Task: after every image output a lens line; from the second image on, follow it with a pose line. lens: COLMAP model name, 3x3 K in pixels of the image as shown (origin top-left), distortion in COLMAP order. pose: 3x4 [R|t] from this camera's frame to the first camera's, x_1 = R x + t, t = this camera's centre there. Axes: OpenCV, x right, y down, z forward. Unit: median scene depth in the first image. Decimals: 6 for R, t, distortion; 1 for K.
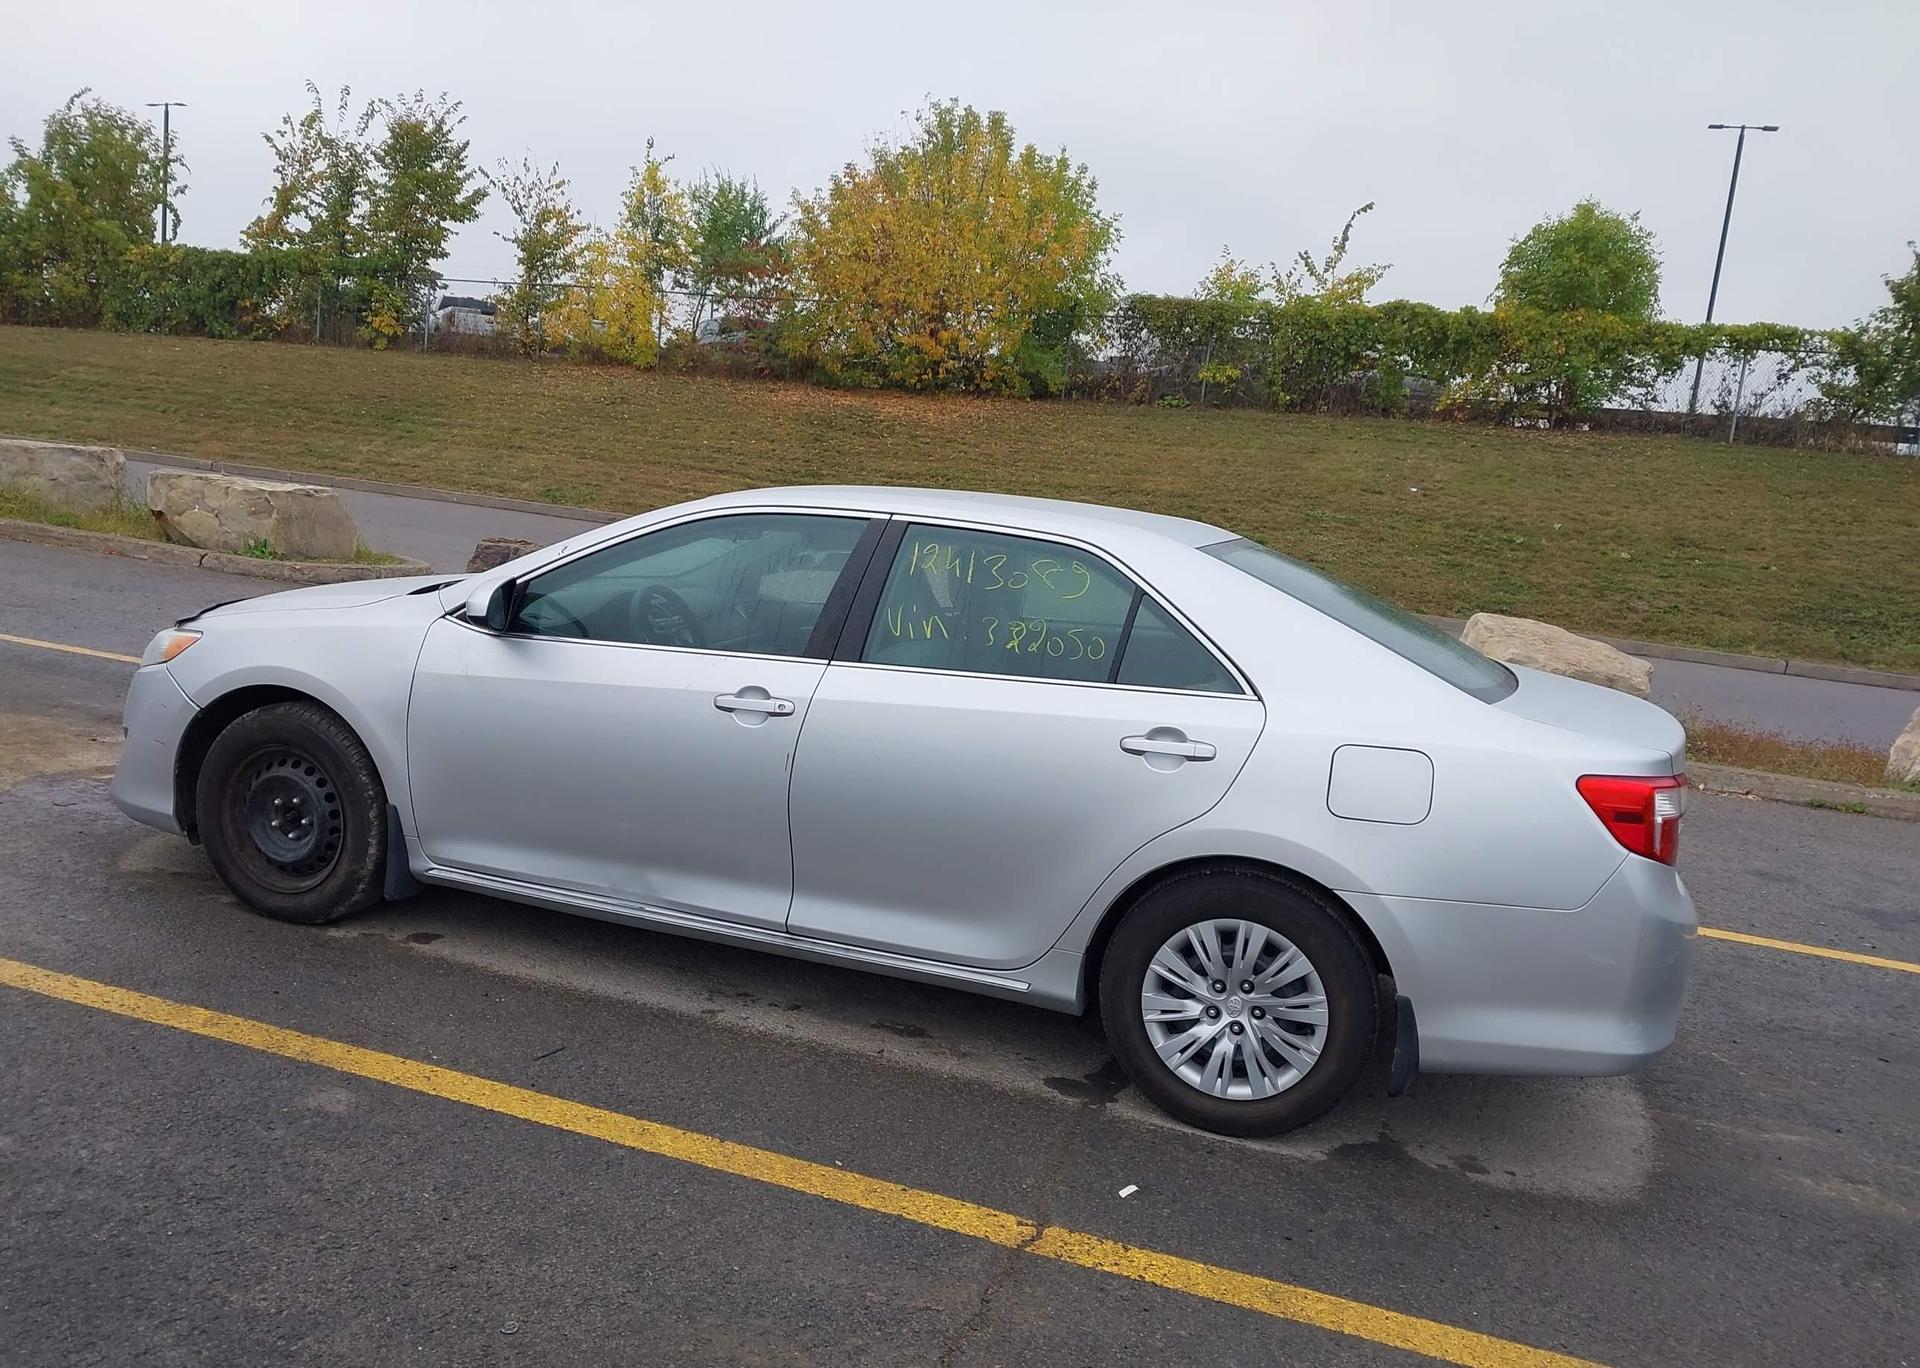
lens RADIAL K [[1502.9, 0, 950.4], [0, 1502.9, 690.5], [0, 0, 1]] dist [0.034868, -0.041503]
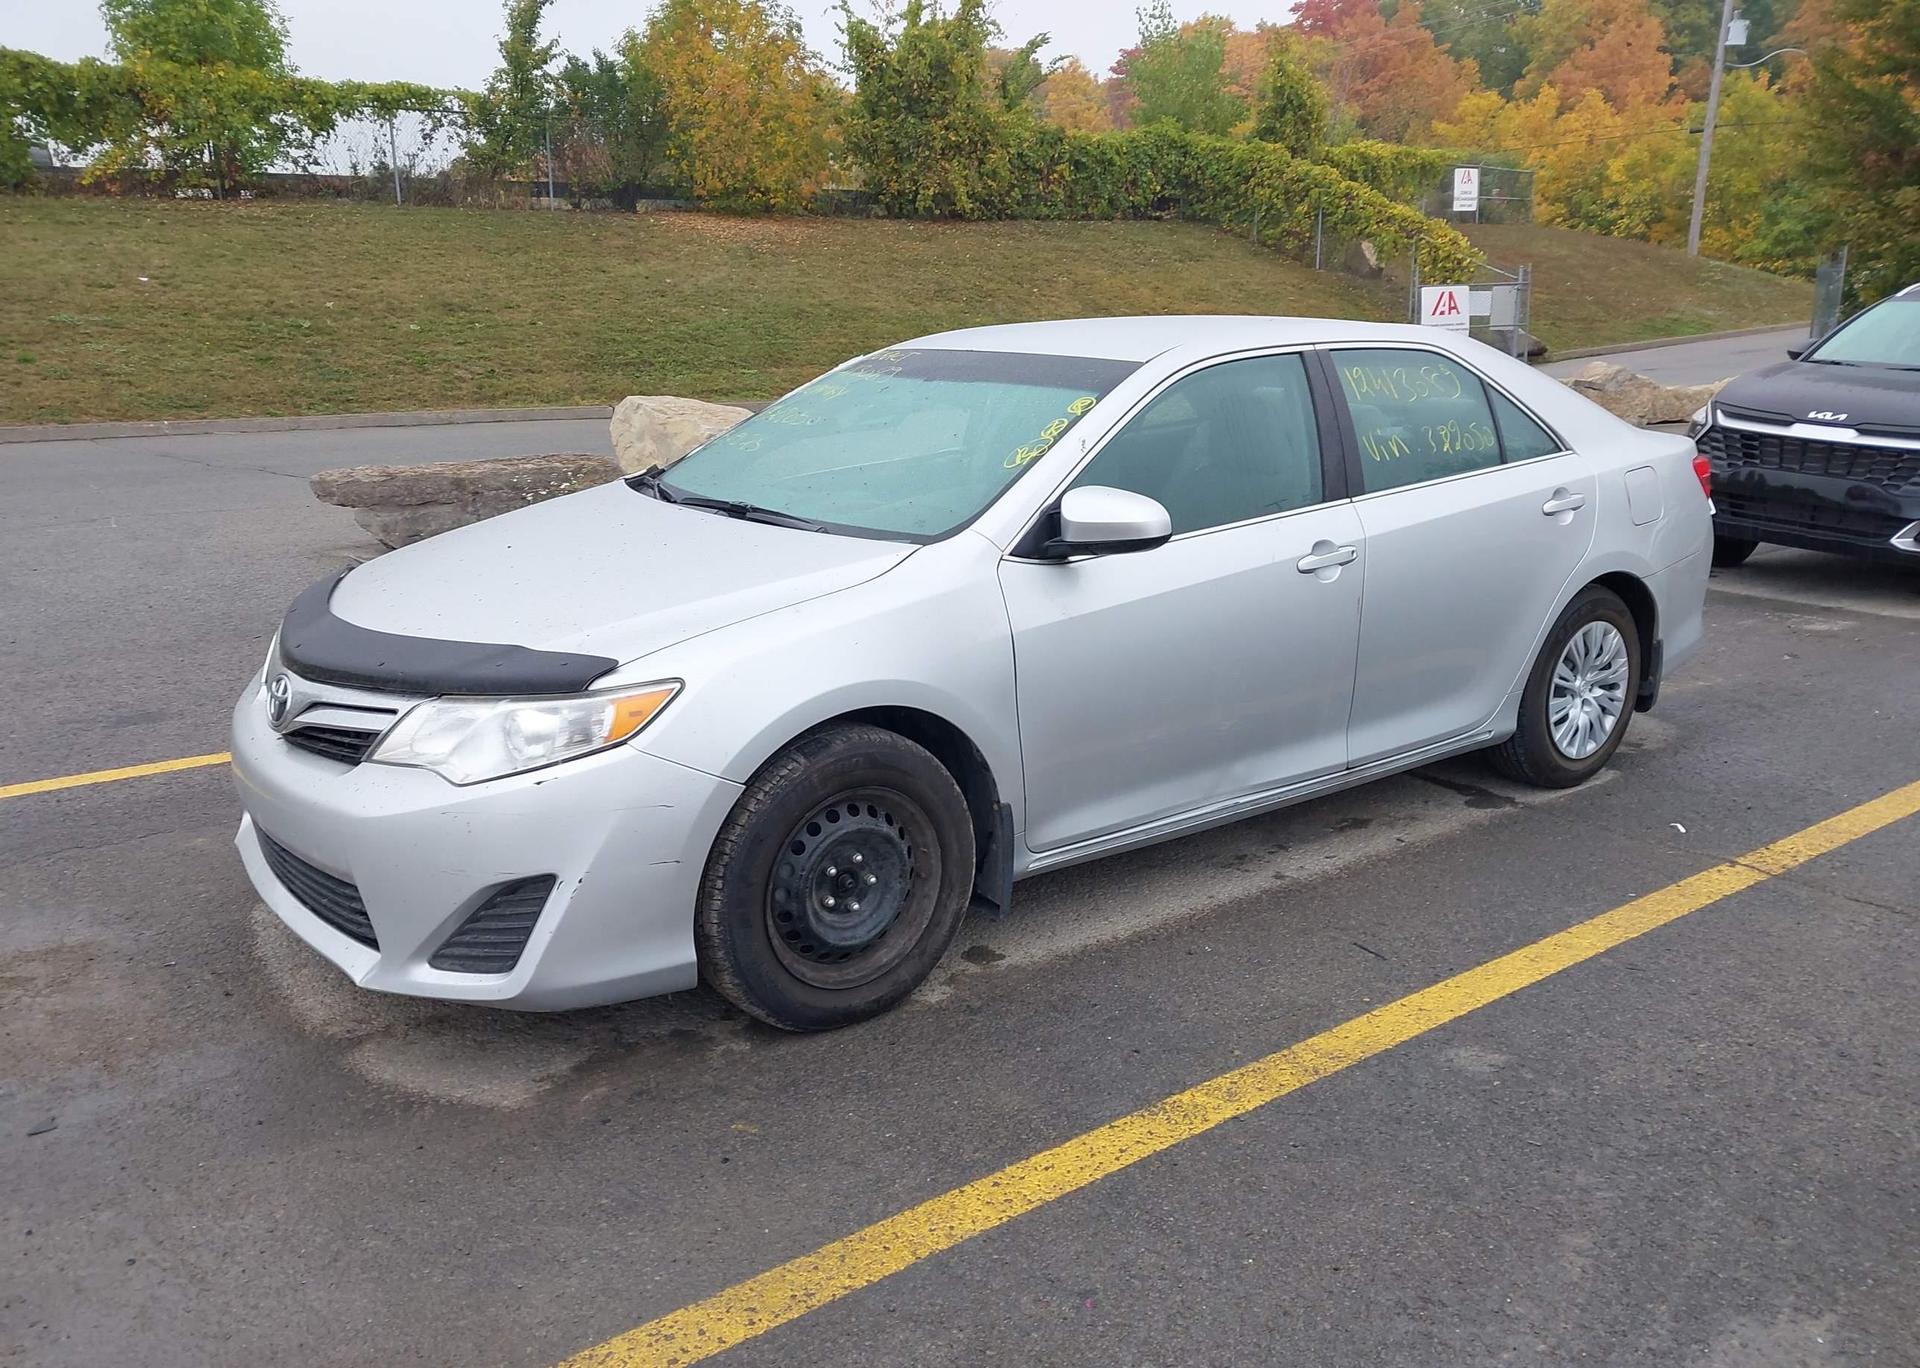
lens RADIAL K [[1502.9, 0, 972.5], [0, 1502.9, 683.8], [0, 0, 1]] dist [0.034868, -0.041503]
pose [[0.571982, -0.297468, 0.764427, -0.928686], [0.181749, 0.954722, 0.235525, -0.166293], [-0.799877, 0.004218, 0.600149, 0.527003]]
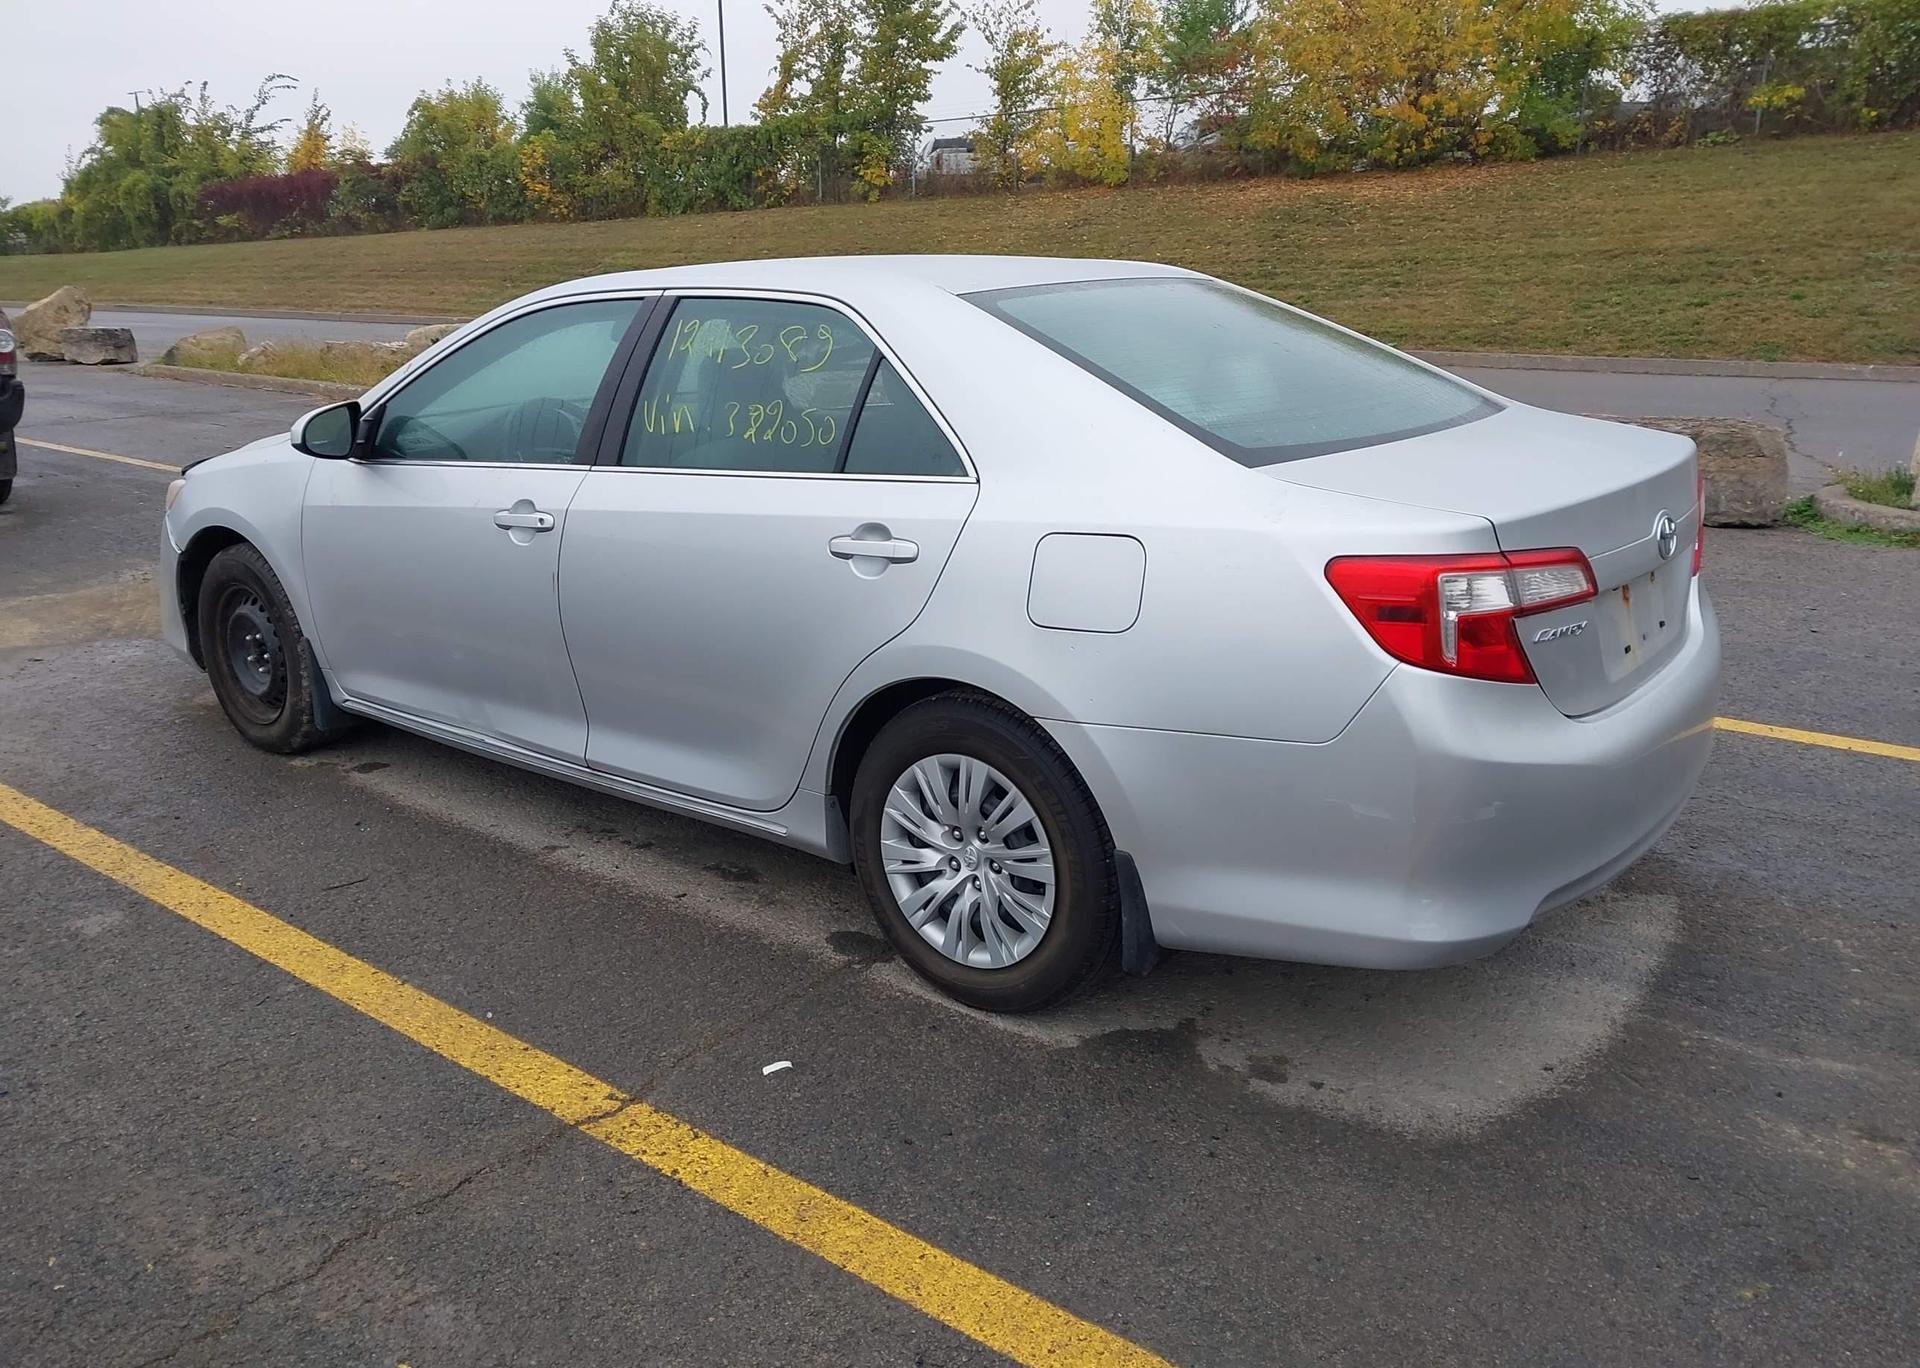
lens RADIAL K [[1502.9, 0, 963.3], [0, 1502.9, 680.9], [0, 0, 1]] dist [0.034868, -0.041503]
pose [[0.930382, -0.013876, -0.366329, 0.402948], [0.053188, 0.993819, 0.097440, 0.027651], [0.362713, -0.110140, 0.925369, 0.206778]]
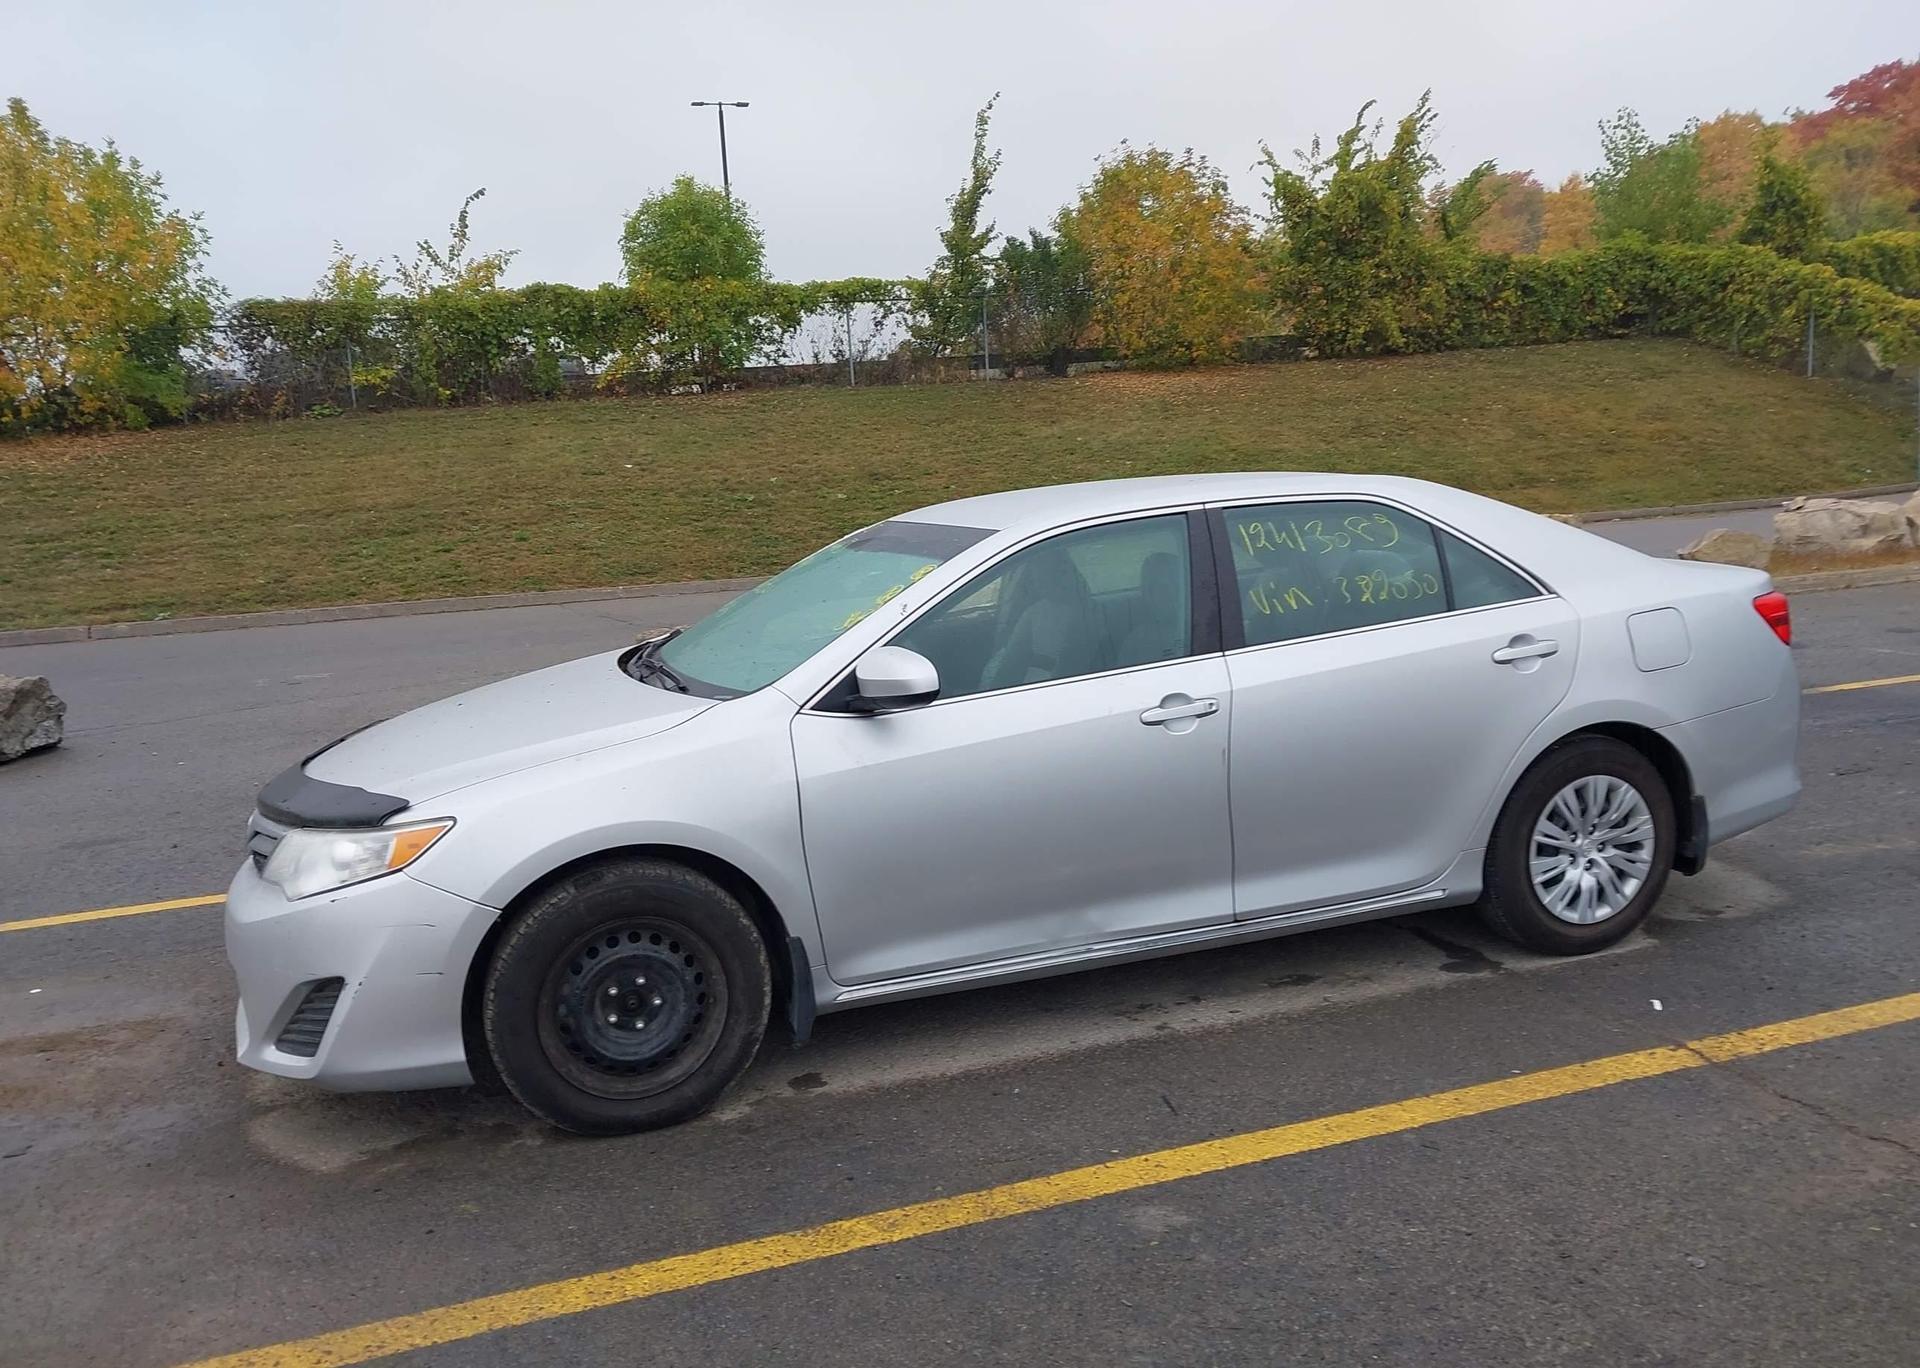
lens RADIAL K [[1502.9, 0, 964.4], [0, 1502.9, 703.5], [0, 0, 1]] dist [0.034868, -0.041503]
pose [[0.793896, -0.239071, 0.559083, -0.715088], [0.227884, 0.969432, 0.090947, -0.106231], [-0.563736, 0.055204, 0.824108, 0.226587]]
